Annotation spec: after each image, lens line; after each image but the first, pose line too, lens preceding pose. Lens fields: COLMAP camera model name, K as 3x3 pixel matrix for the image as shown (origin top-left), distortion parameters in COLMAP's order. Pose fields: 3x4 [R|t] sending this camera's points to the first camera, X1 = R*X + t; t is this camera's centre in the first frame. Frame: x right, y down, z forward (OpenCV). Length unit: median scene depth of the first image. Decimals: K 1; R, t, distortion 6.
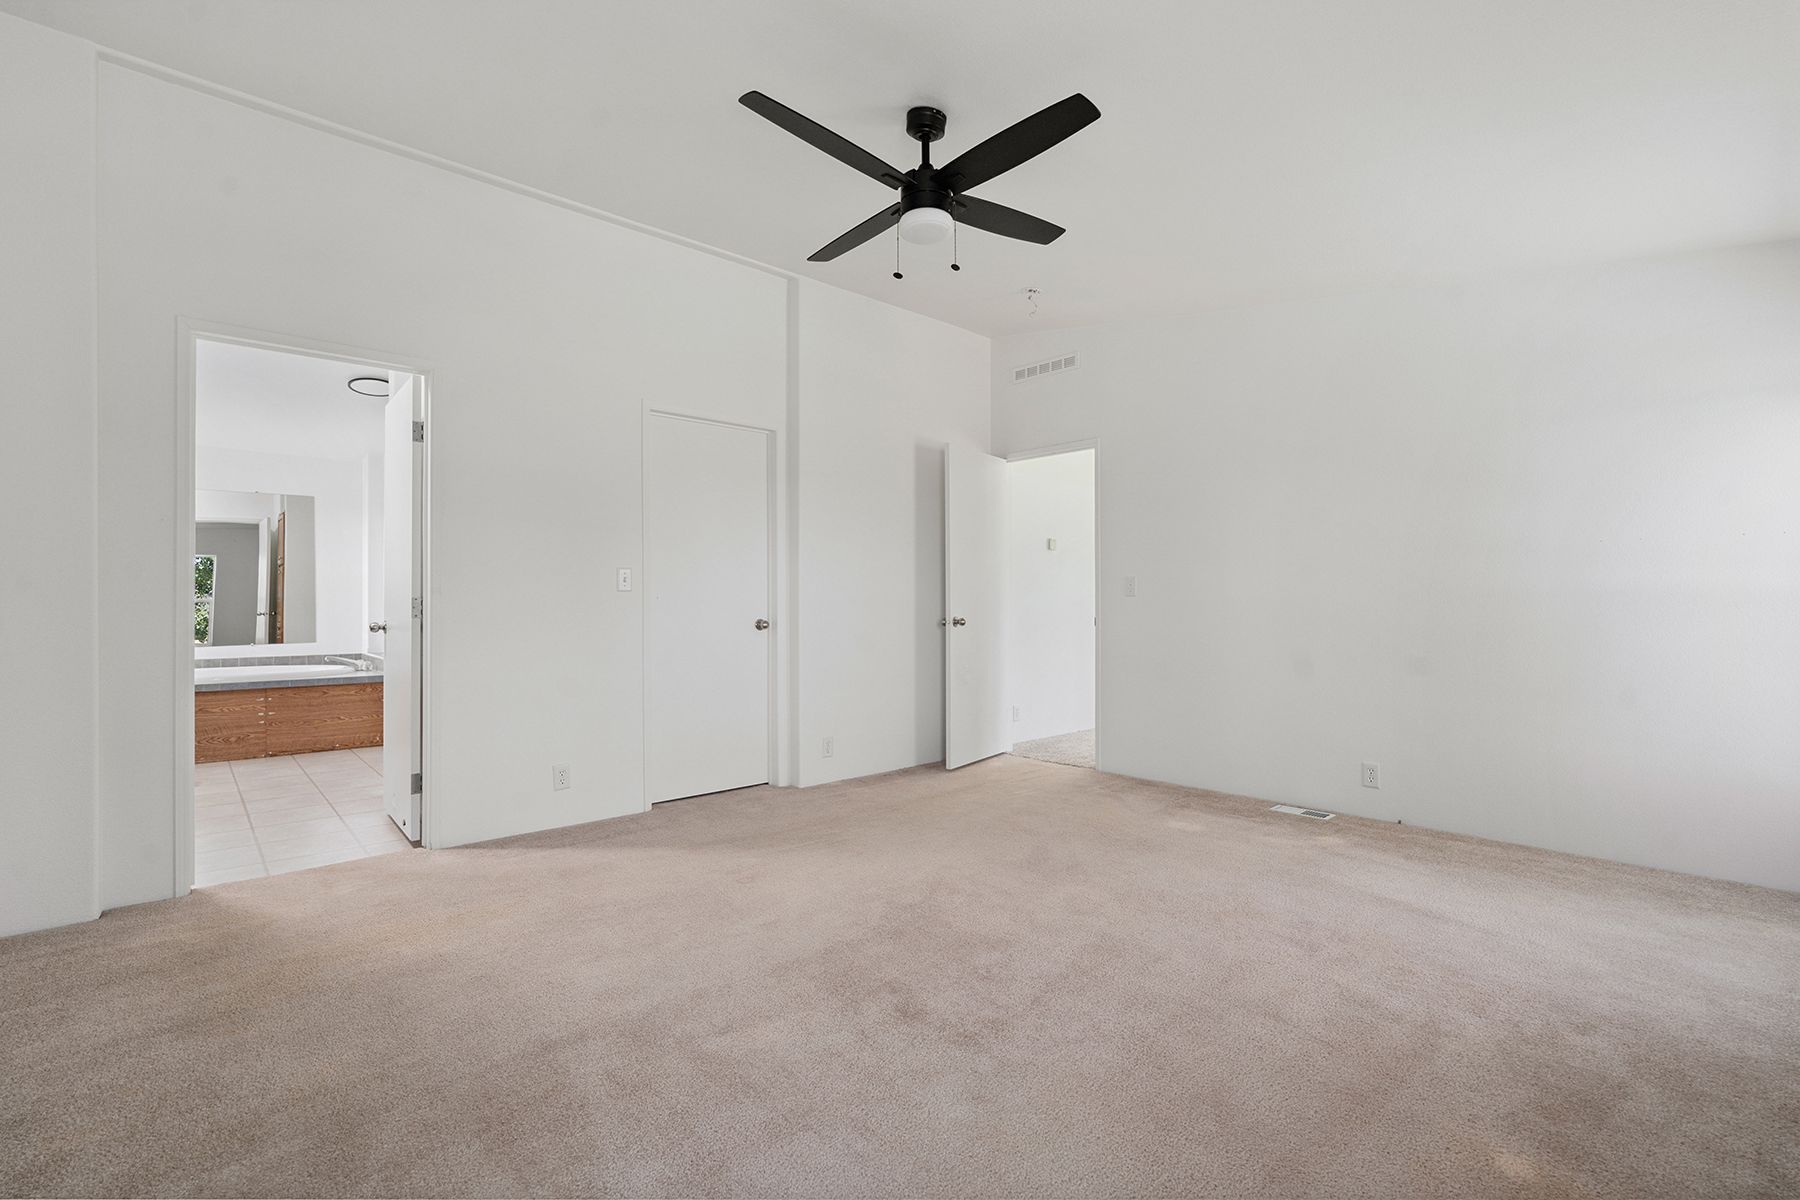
lens RADIAL K [[805.7, 0, 896.3], [0, 805.7, 598.4], [0, 0, 1]] dist [-0.004309, 0.000656]
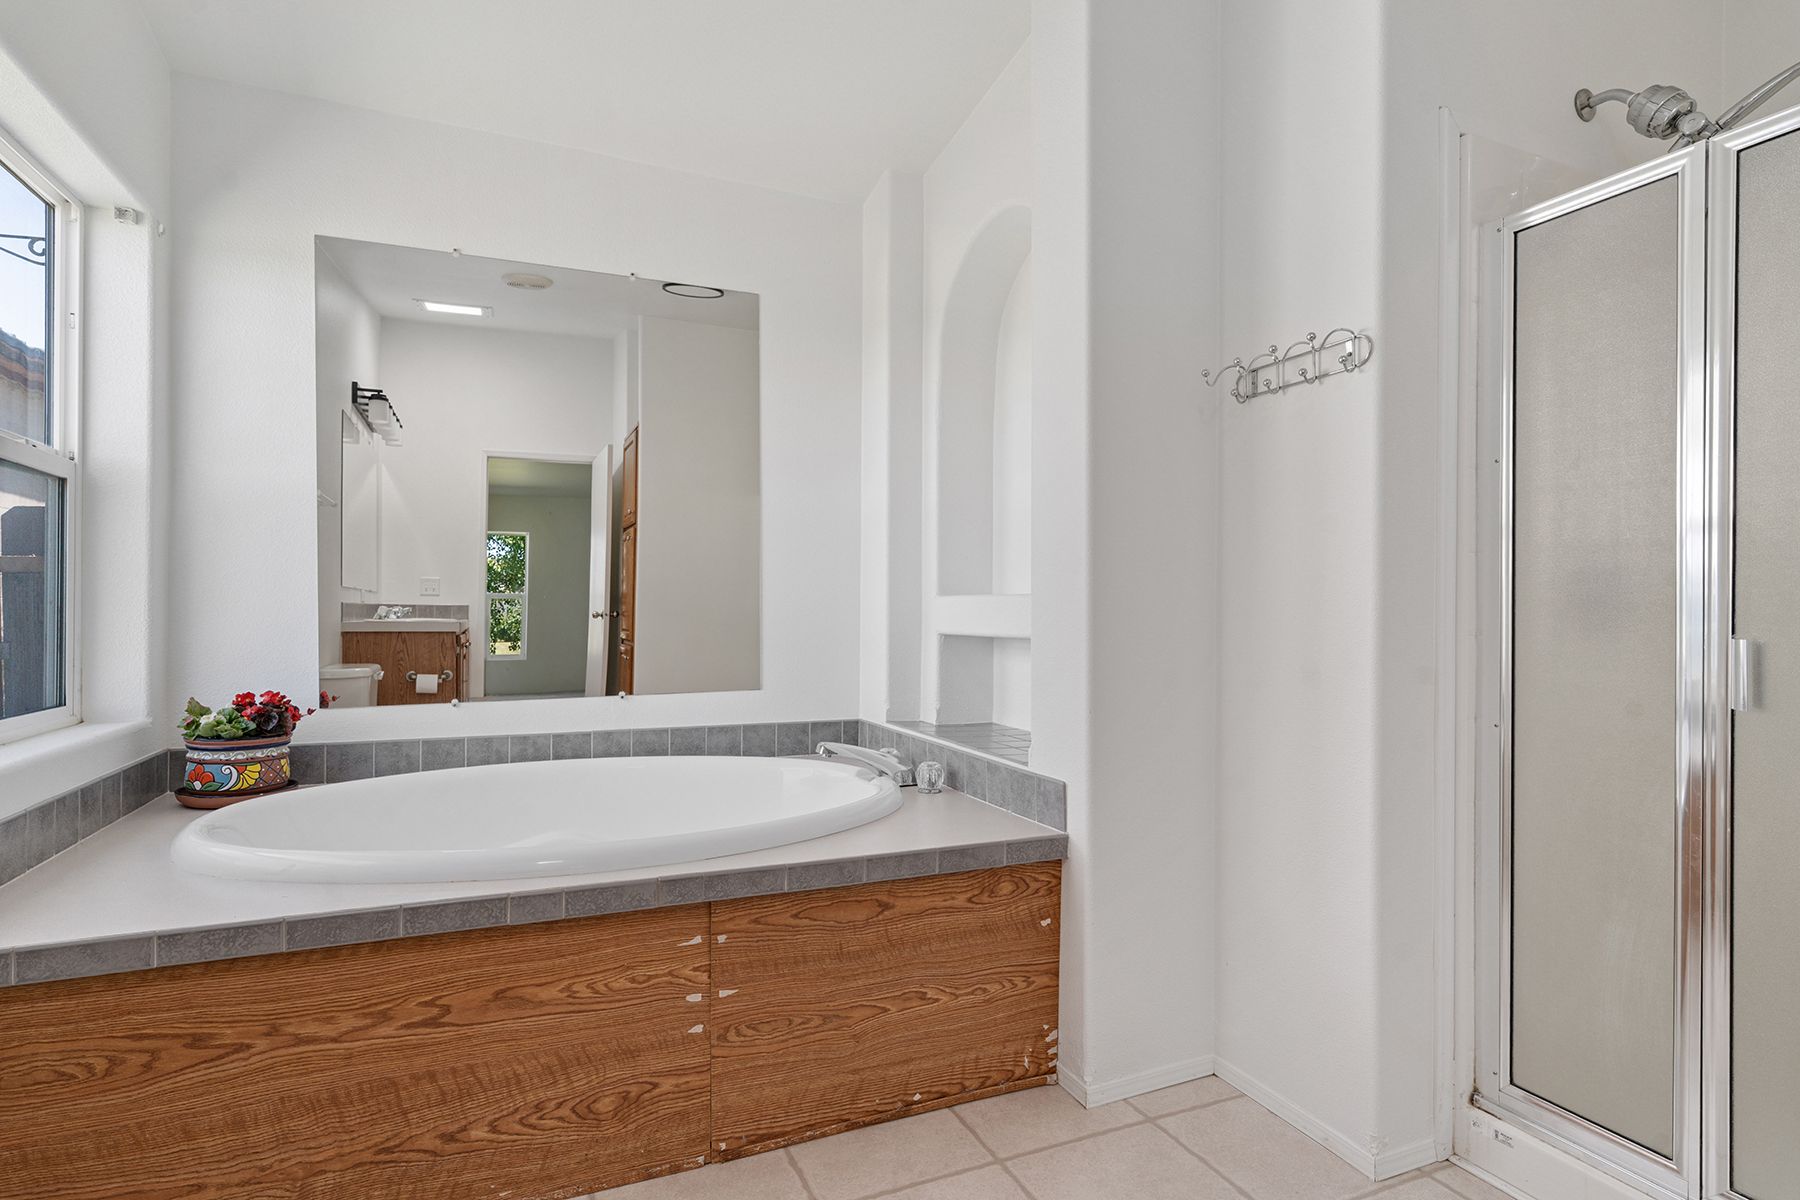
lens RADIAL K [[911.2, 0, 901.8], [0, 911.2, 617.9], [0, 0, 1]] dist [-0.006794, 0.000959]
pose [[0.952233, 0.009675, -0.305220, -0.595988], [-0.005492, 0.999879, 0.014563, 0.016400], [0.305324, -0.012191, 0.952170, 0.693750]]
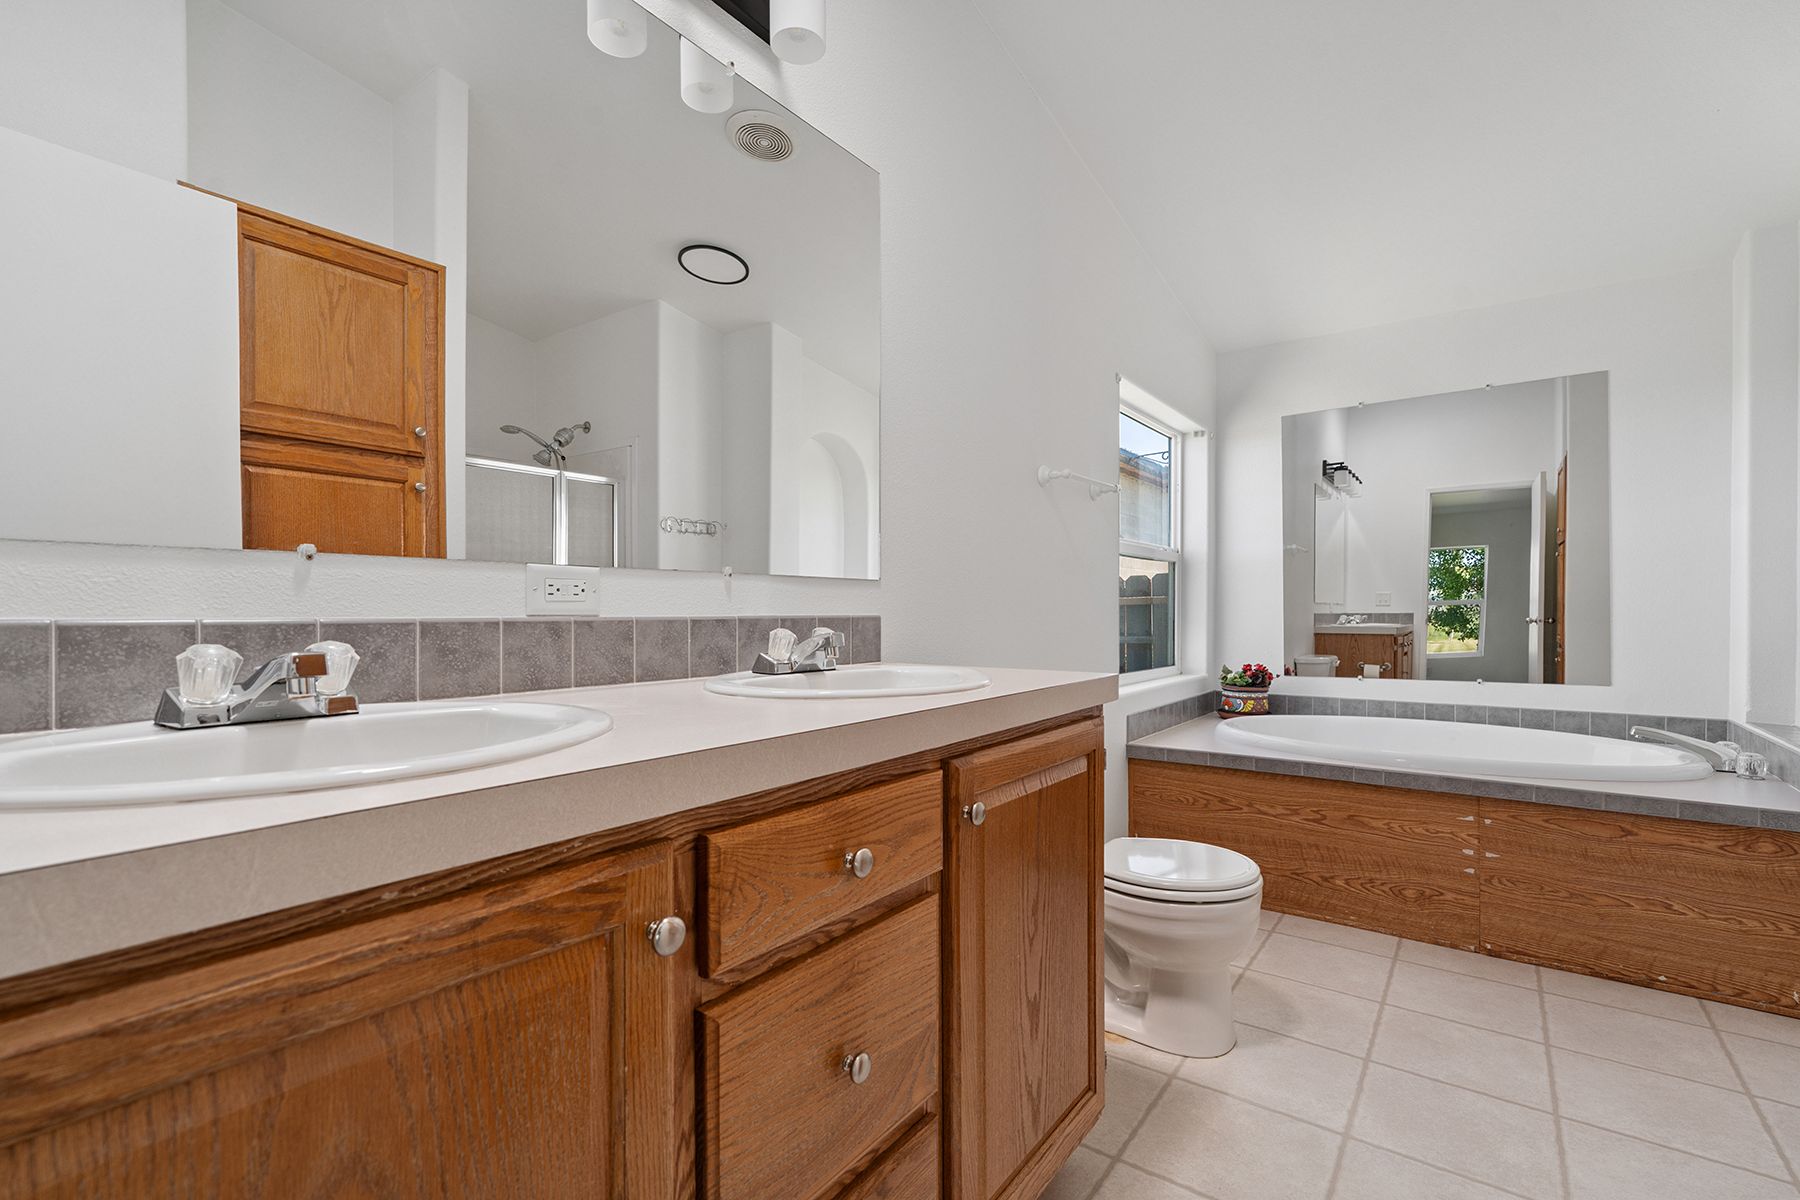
lens RADIAL K [[805.7, 0, 904.1], [0, 805.7, 616.2], [0, 0, 1]] dist [-0.004309, 0.000656]
pose [[0.206260, 0.008193, -0.978463, -0.394641], [0.007068, 0.999926, 0.009863, 0.007365], [0.978472, -0.008950, 0.206187, 0.565554]]
